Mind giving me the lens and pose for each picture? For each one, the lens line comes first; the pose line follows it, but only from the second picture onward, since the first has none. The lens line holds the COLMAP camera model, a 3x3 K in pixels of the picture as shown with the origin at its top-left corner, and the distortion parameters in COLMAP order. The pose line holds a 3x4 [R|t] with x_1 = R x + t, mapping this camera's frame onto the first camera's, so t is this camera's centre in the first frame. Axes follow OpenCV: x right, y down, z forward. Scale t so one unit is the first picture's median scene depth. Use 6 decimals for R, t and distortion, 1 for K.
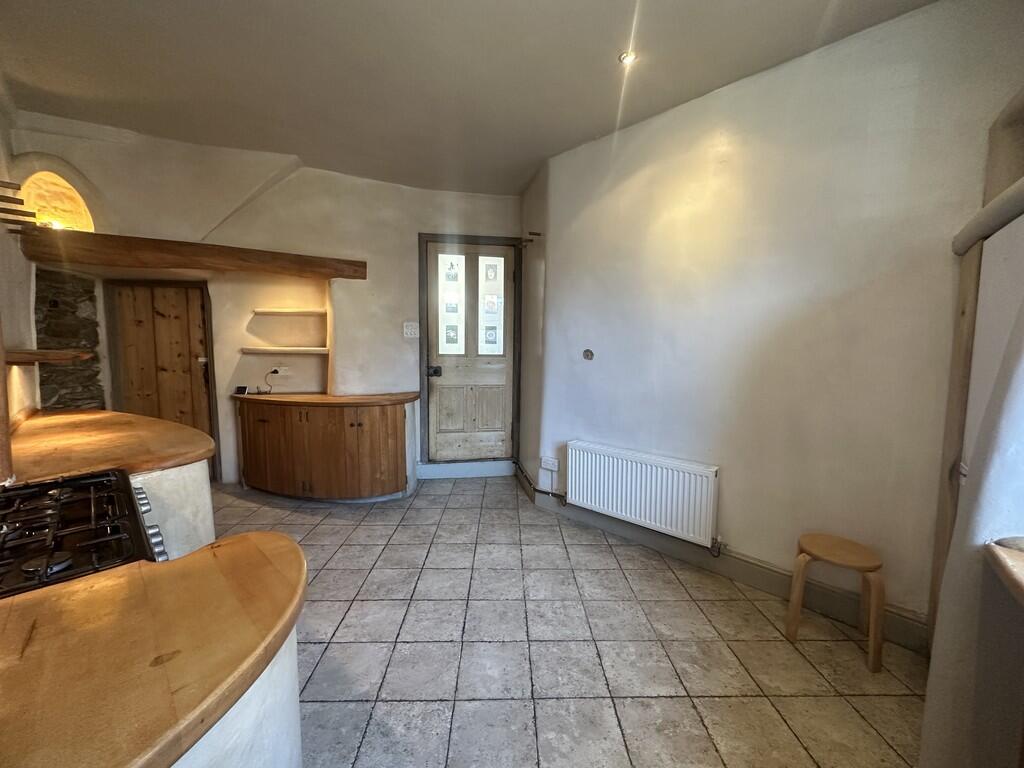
lens RADIAL K [[408.6, 0, 508.1], [0, 408.6, 380.3], [0, 0, 1]] dist [-0.006168, 0.001247]
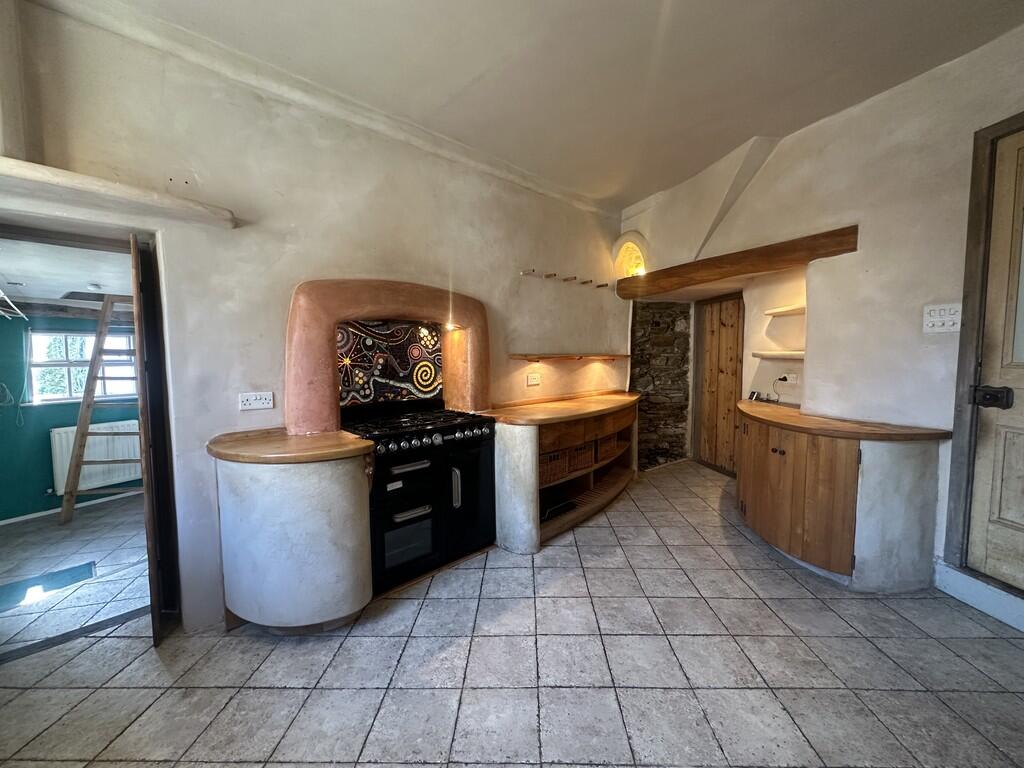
lens RADIAL K [[408.6, 0, 515.6], [0, 408.6, 379.9], [0, 0, 1]] dist [-0.006168, 0.001247]
pose [[-0.042196, 0.058844, -0.997375, 0.379448], [-0.076747, 0.995124, 0.061958, -0.032229], [0.996157, 0.079160, -0.037474, 0.493878]]
